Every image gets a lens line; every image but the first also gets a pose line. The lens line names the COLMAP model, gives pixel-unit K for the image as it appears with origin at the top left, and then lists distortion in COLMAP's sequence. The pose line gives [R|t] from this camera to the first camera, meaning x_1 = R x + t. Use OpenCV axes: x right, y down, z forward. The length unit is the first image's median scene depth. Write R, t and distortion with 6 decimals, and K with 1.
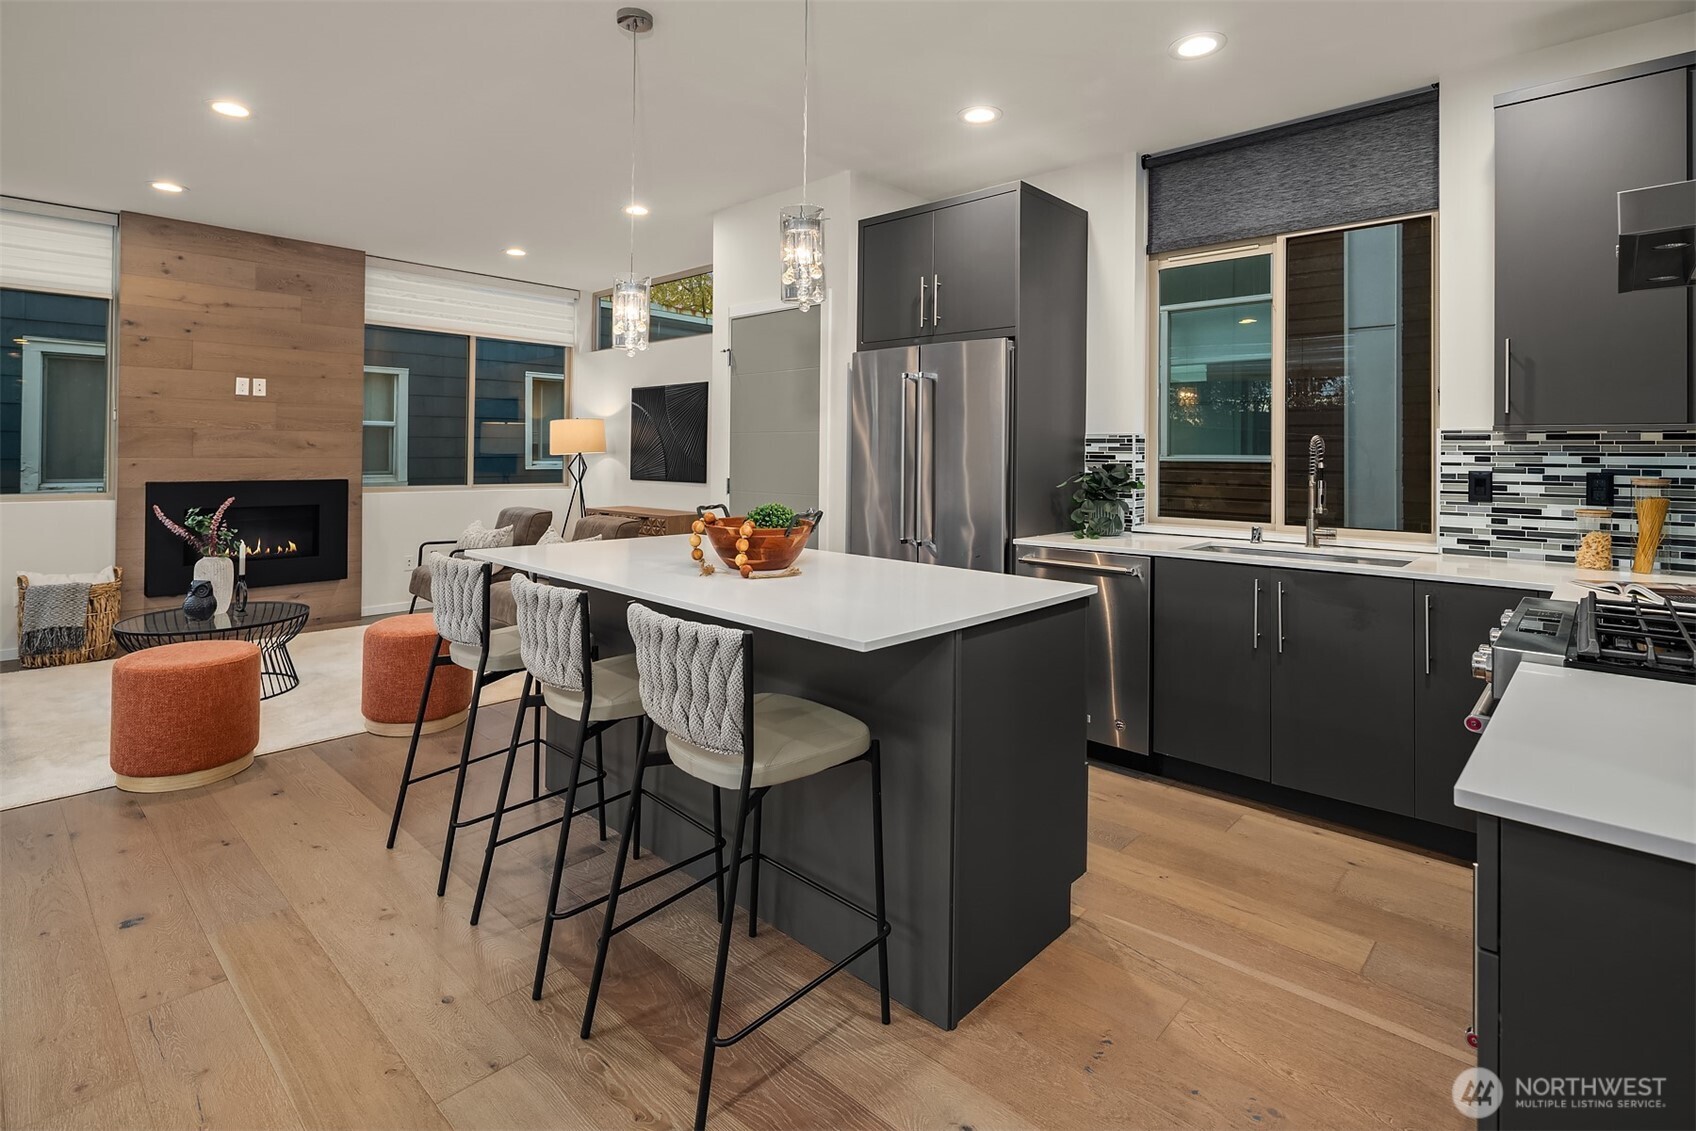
lens RADIAL K [[833.6, 0, 848.1], [0, 833.6, 439.1], [0, 0, 1]] dist [0.000715, -0.001221]
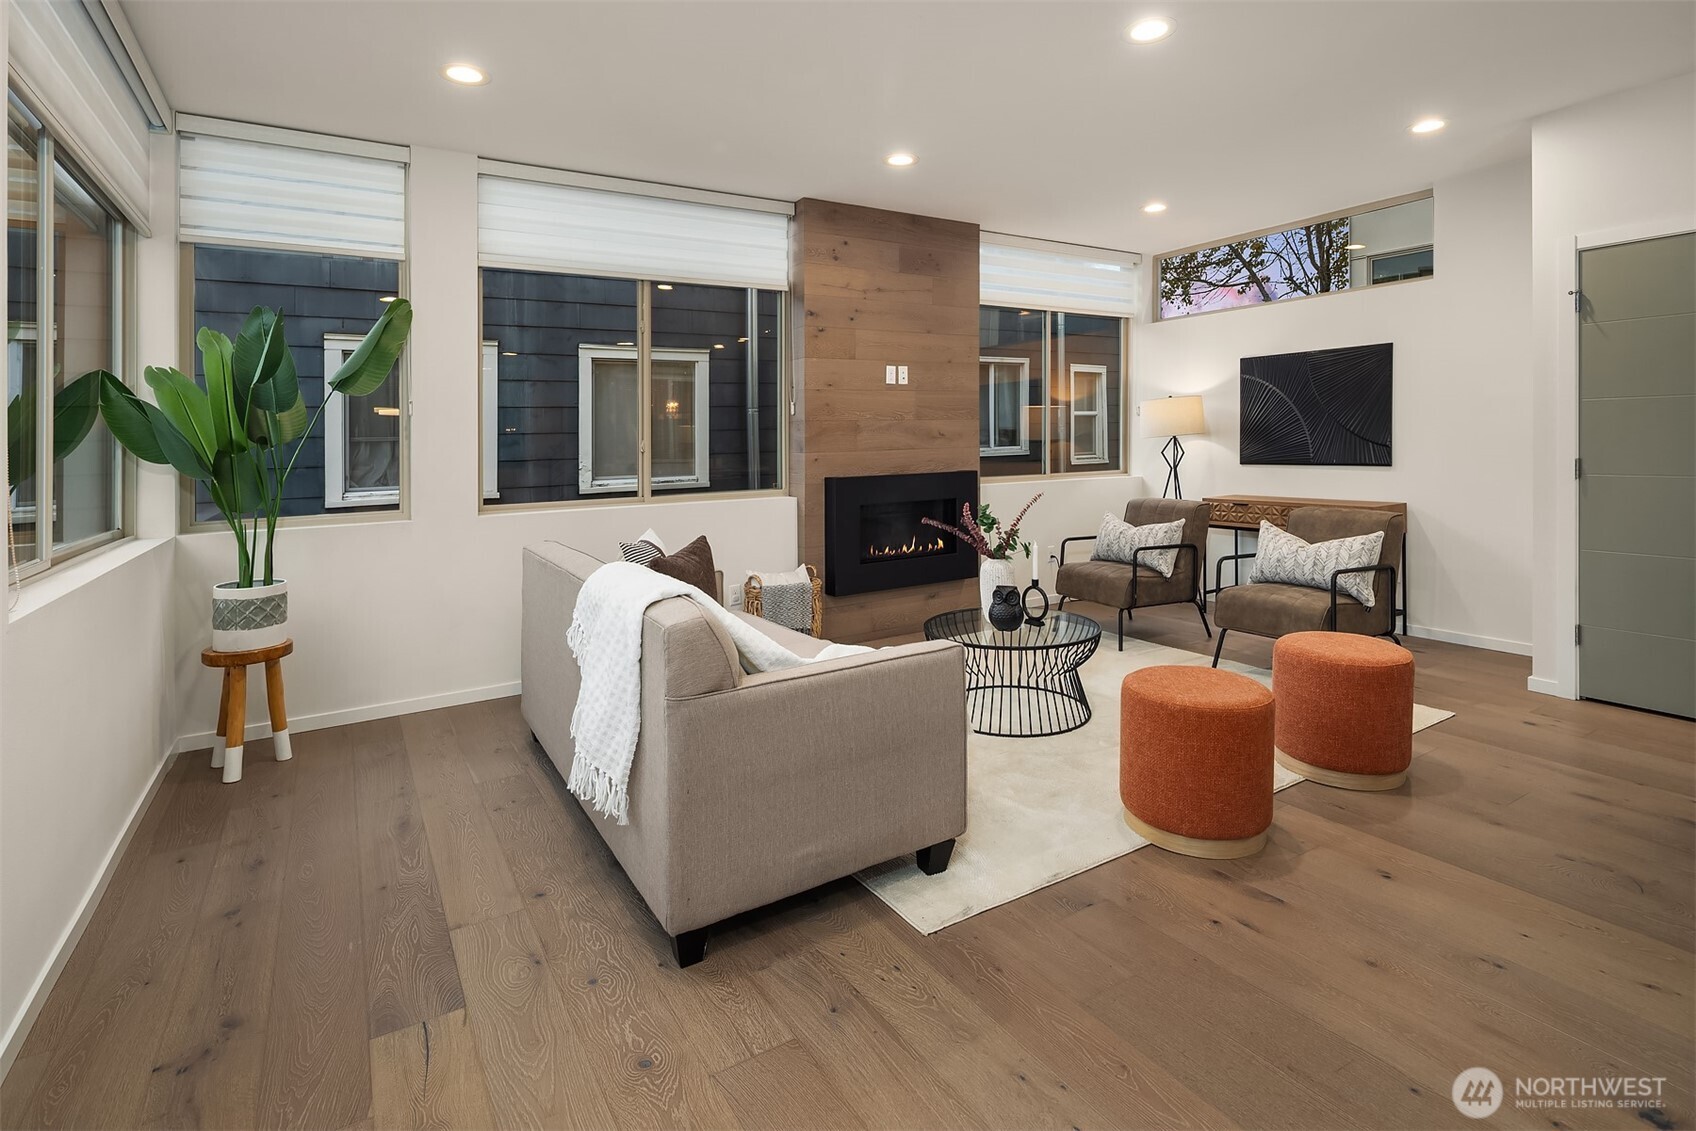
lens RADIAL K [[833.6, 0, 862.6], [0, 833.6, 429.7], [0, 0, 1]] dist [0.000715, -0.001221]
pose [[0.966460, -0.034333, -0.254513, -0.669286], [0.036600, 0.999321, 0.004176, -0.007828], [0.254197, -0.013352, 0.967060, 0.092462]]
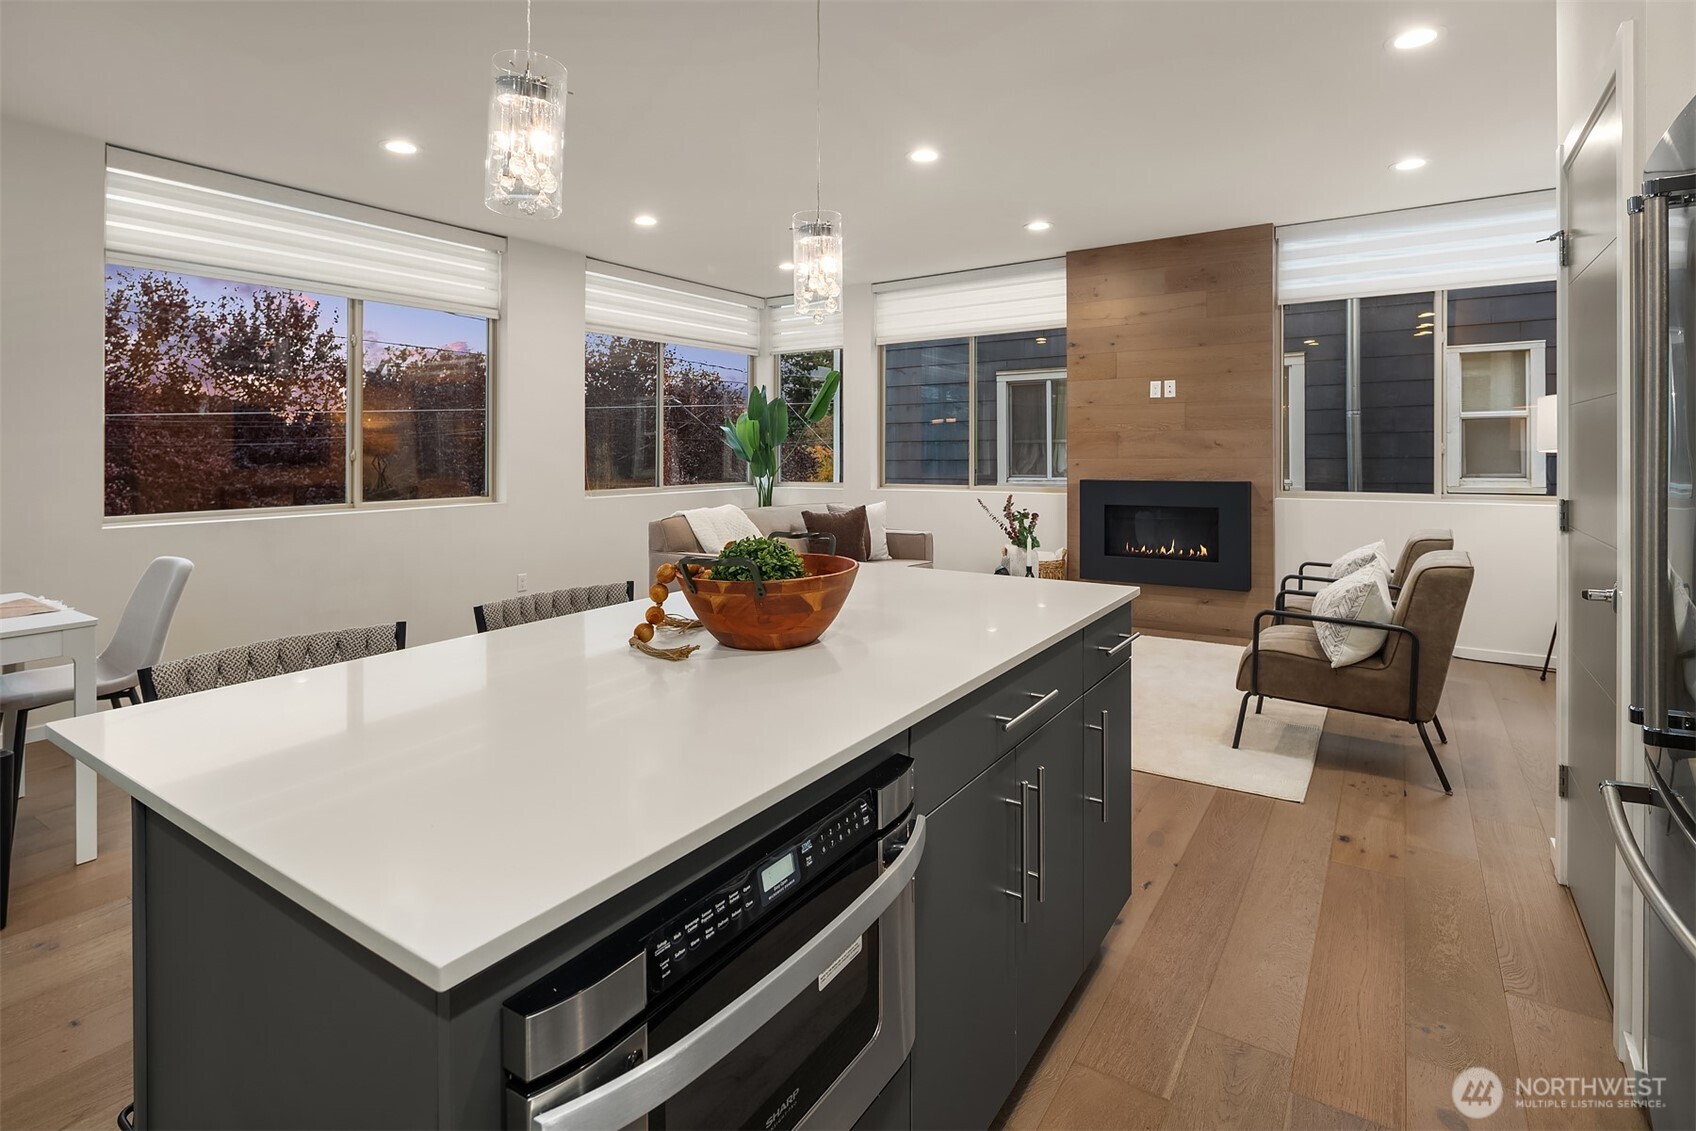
lens RADIAL K [[833.6, 0, 836.6], [0, 833.6, 446.7], [0, 0, 1]] dist [0.000715, -0.001221]
pose [[0.143450, -0.016038, -0.989528, 0.313474], [0.027409, 0.999550, -0.012227, 0.012419], [0.989278, -0.025367, 0.143824, 0.589556]]
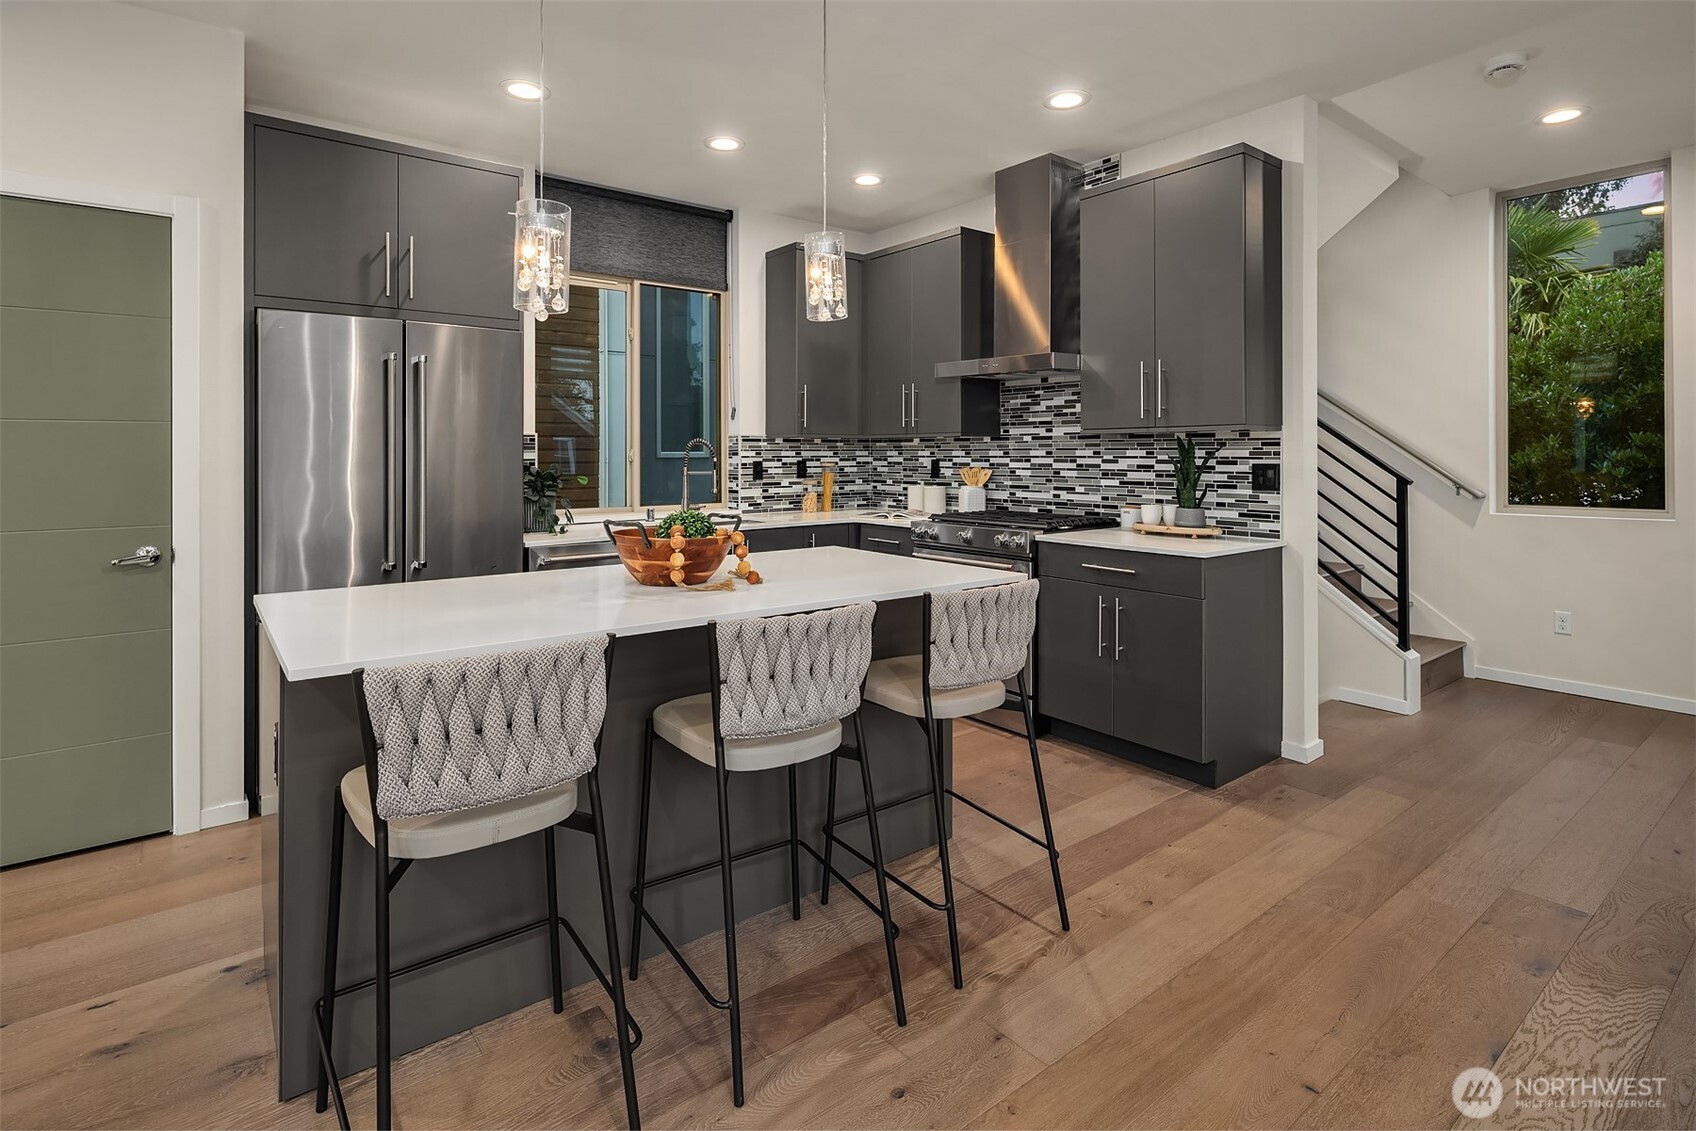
lens RADIAL K [[839.4, 0, 842.0], [0, 839.4, 453.5], [0, 0, 1]] dist [0.010182, -0.007227]
pose [[0.149624, -0.012080, 0.988669, -0.593830], [-0.013115, 0.999813, 0.014201, -0.001343], [-0.988656, -0.015091, 0.149437, 0.413318]]
